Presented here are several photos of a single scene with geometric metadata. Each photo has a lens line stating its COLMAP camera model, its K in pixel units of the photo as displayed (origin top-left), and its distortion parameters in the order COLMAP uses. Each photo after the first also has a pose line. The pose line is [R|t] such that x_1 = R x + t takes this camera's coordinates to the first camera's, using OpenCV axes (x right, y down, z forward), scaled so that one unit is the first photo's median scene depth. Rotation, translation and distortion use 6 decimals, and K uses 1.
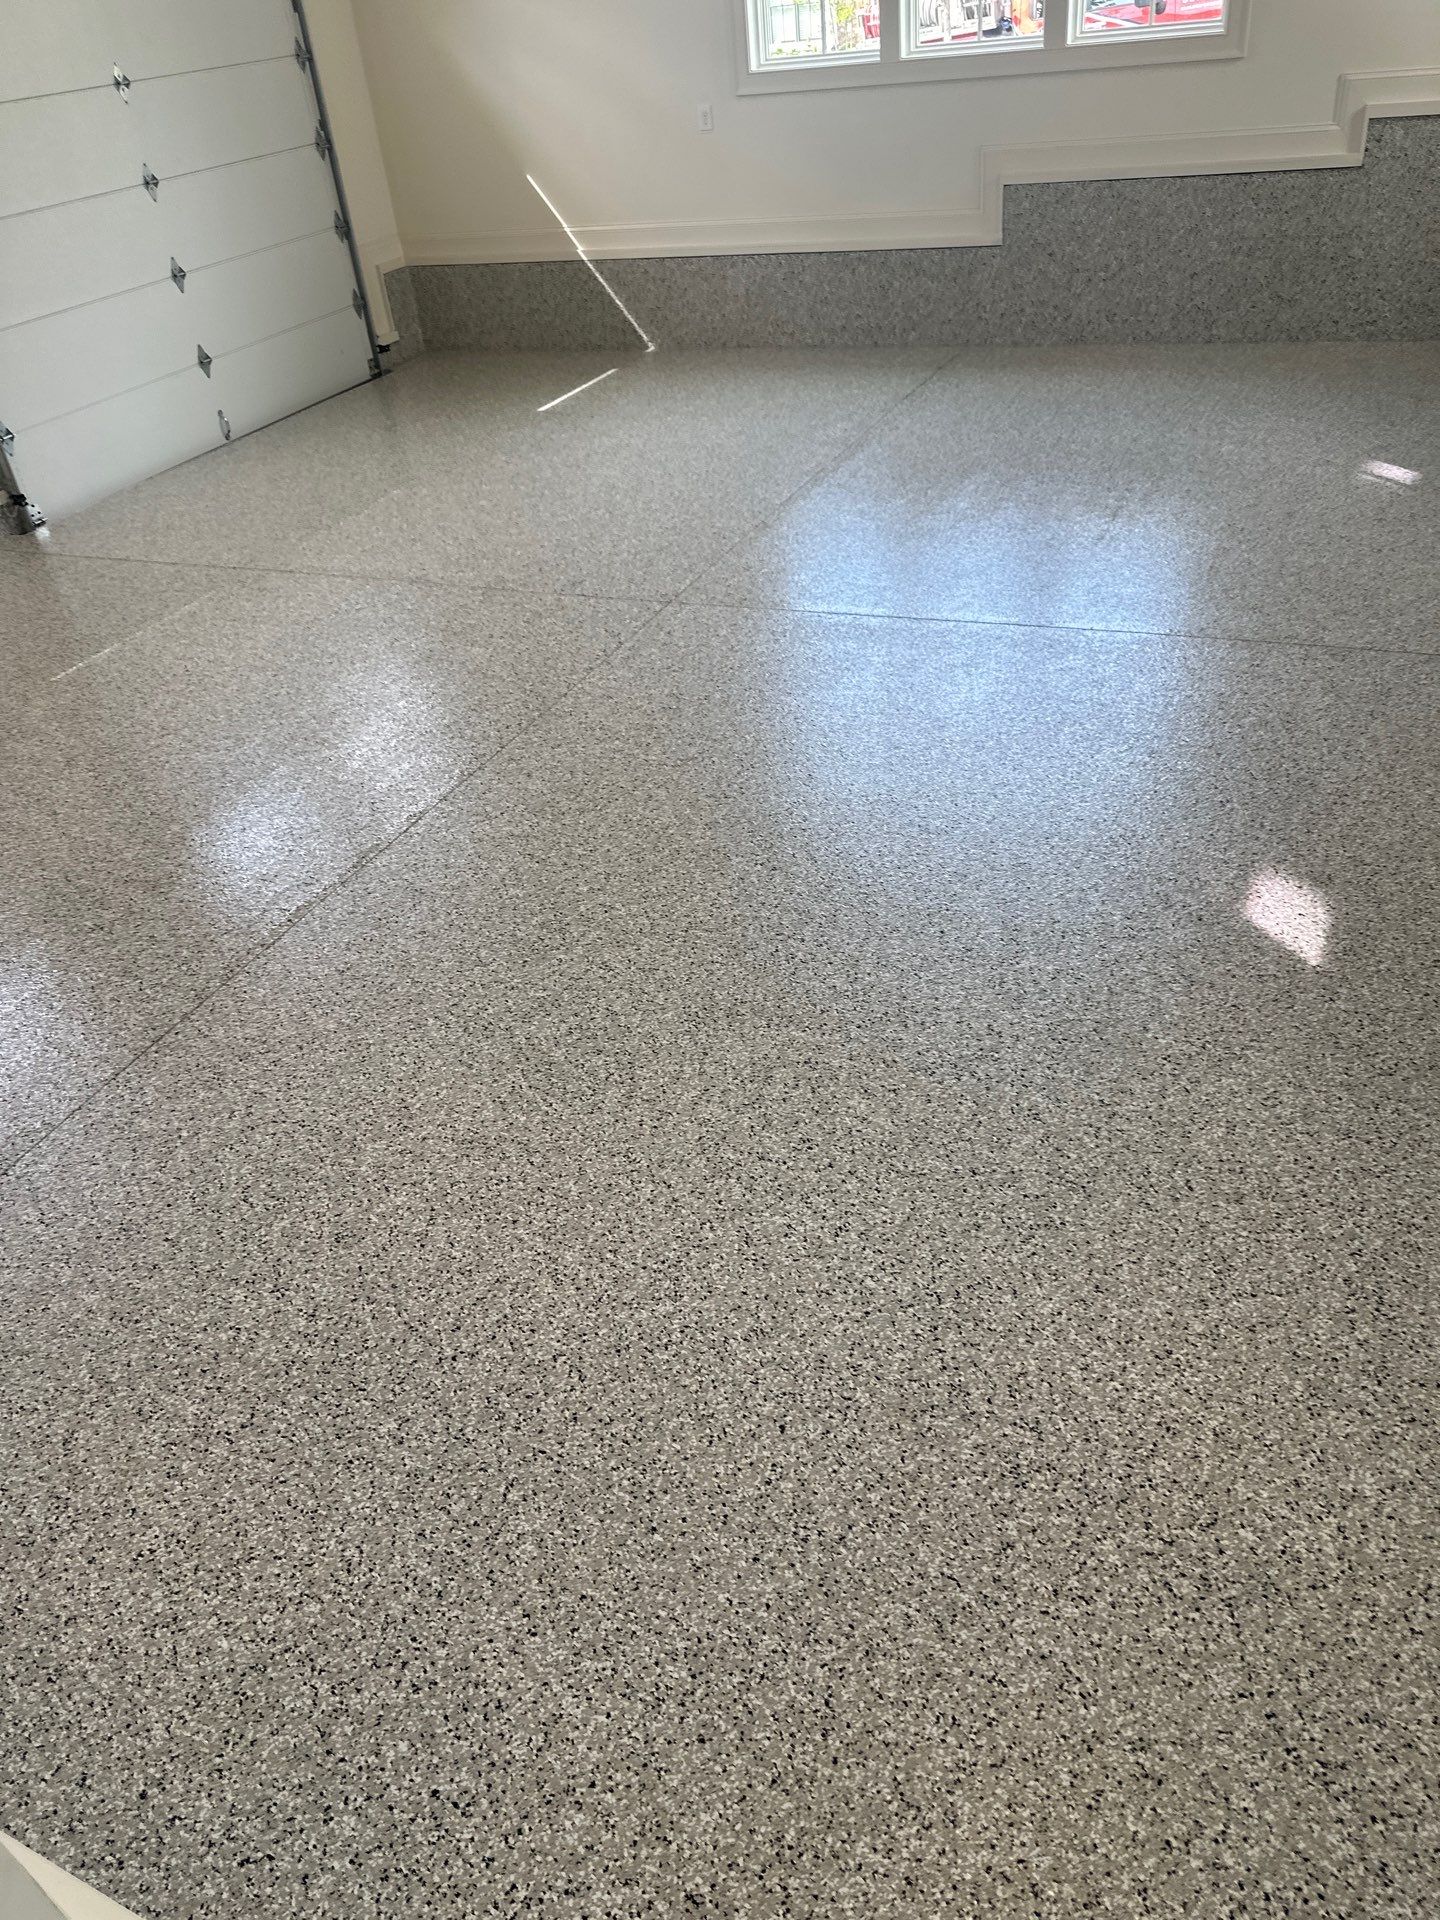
lens RADIAL K [[1377.7, 0, 705.2], [0, 1377.7, 953.1], [0, 0, 1]] dist [0.058113, -0.071883]
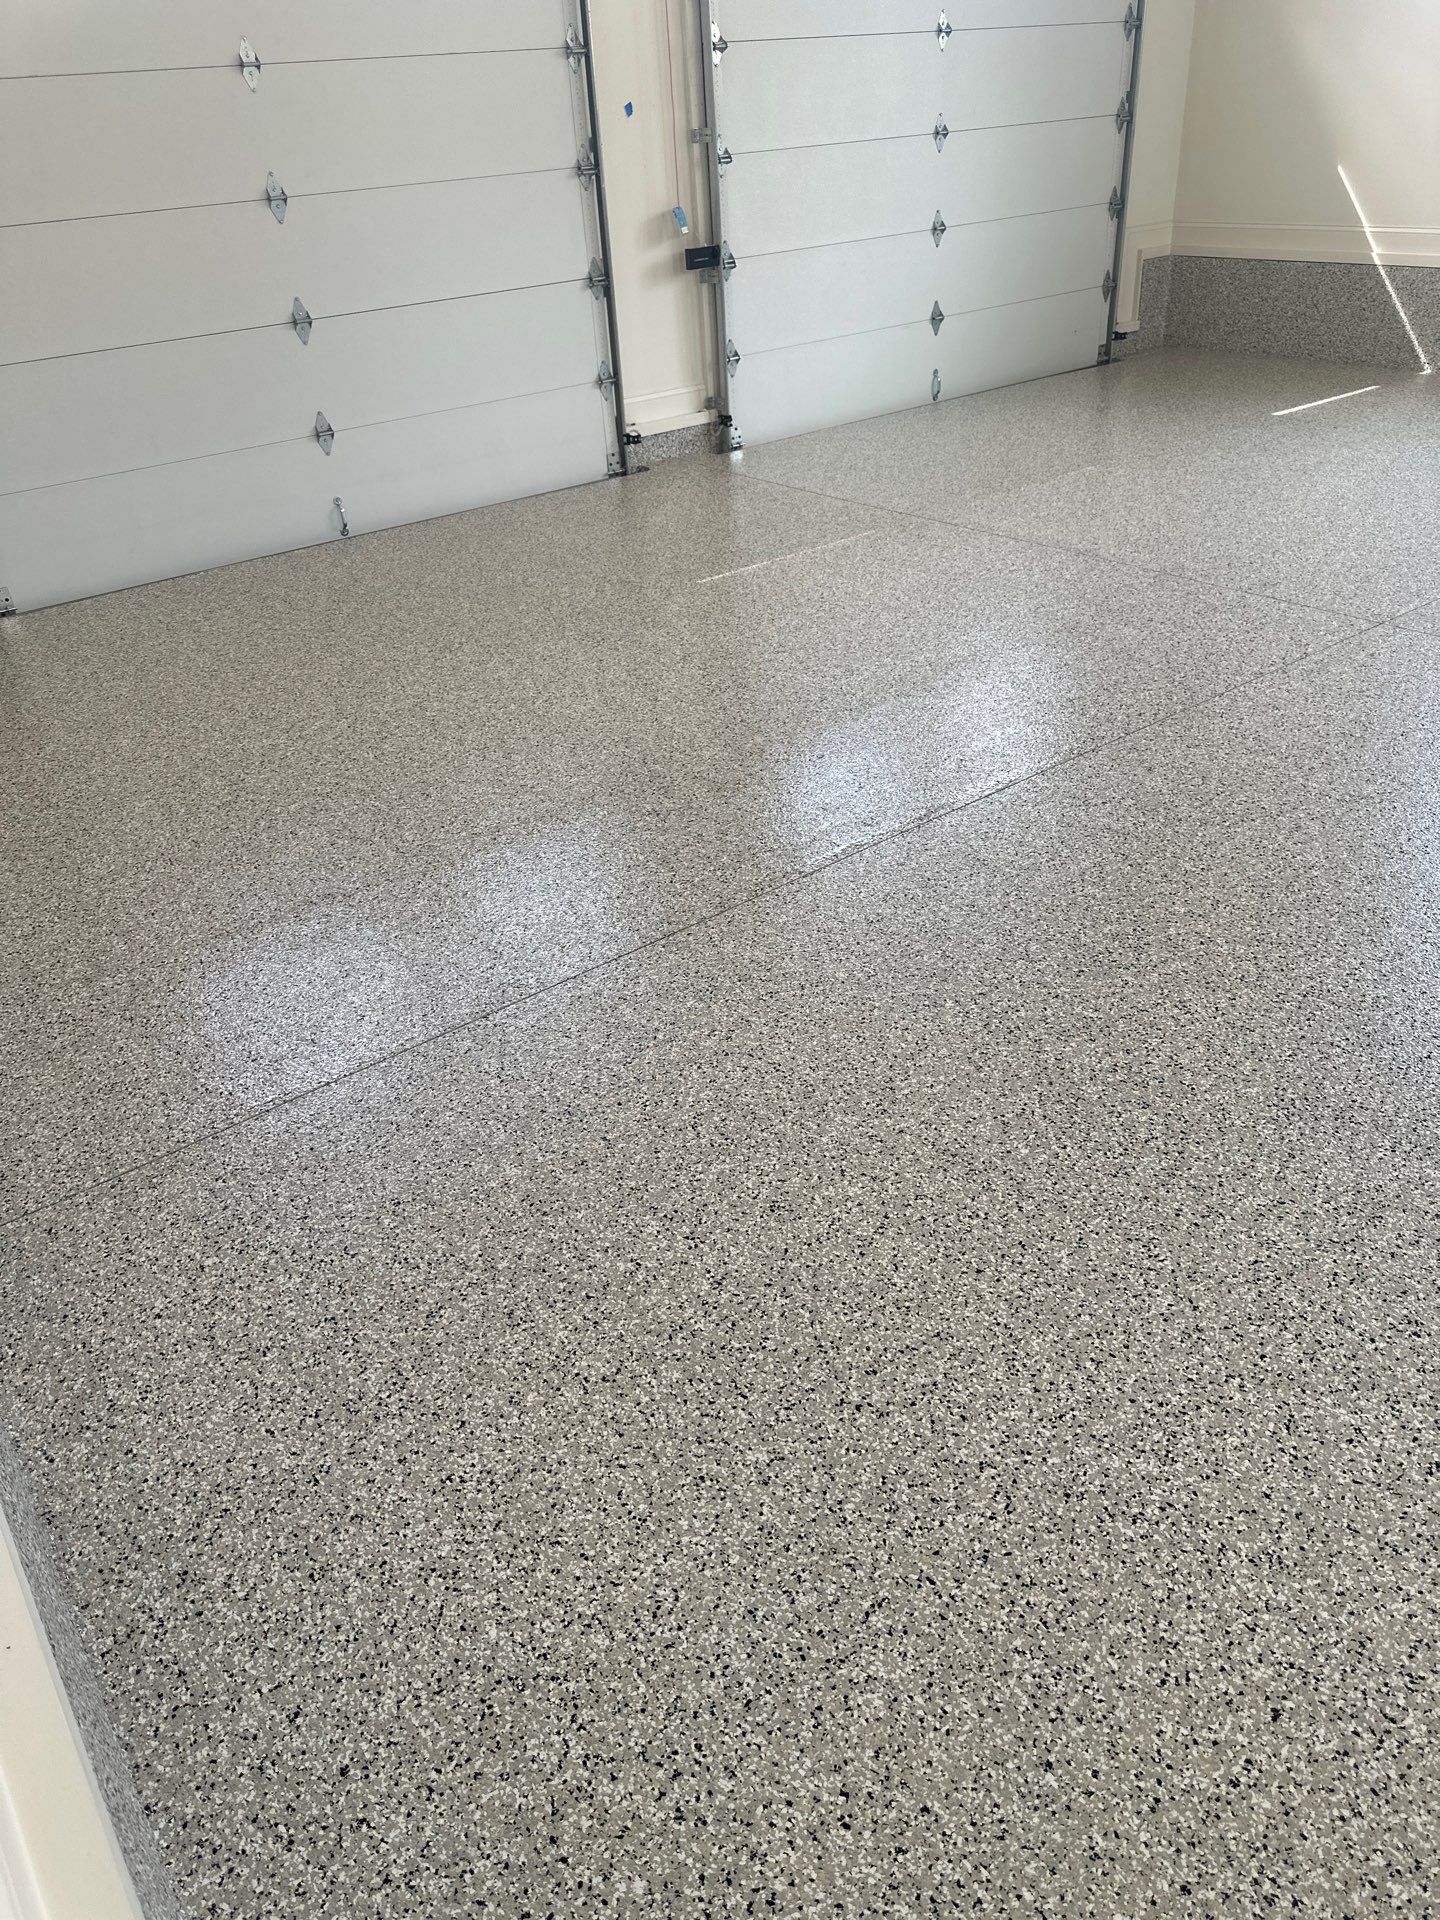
lens RADIAL K [[1377.7, 0, 705.2], [0, 1377.7, 953.1], [0, 0, 1]] dist [0.058113, -0.071883]
pose [[0.883238, 0.289906, -0.368573, -0.020547], [-0.295950, 0.954305, 0.041416, 0.019172], [0.363737, 0.072499, 0.928676, 0.105494]]
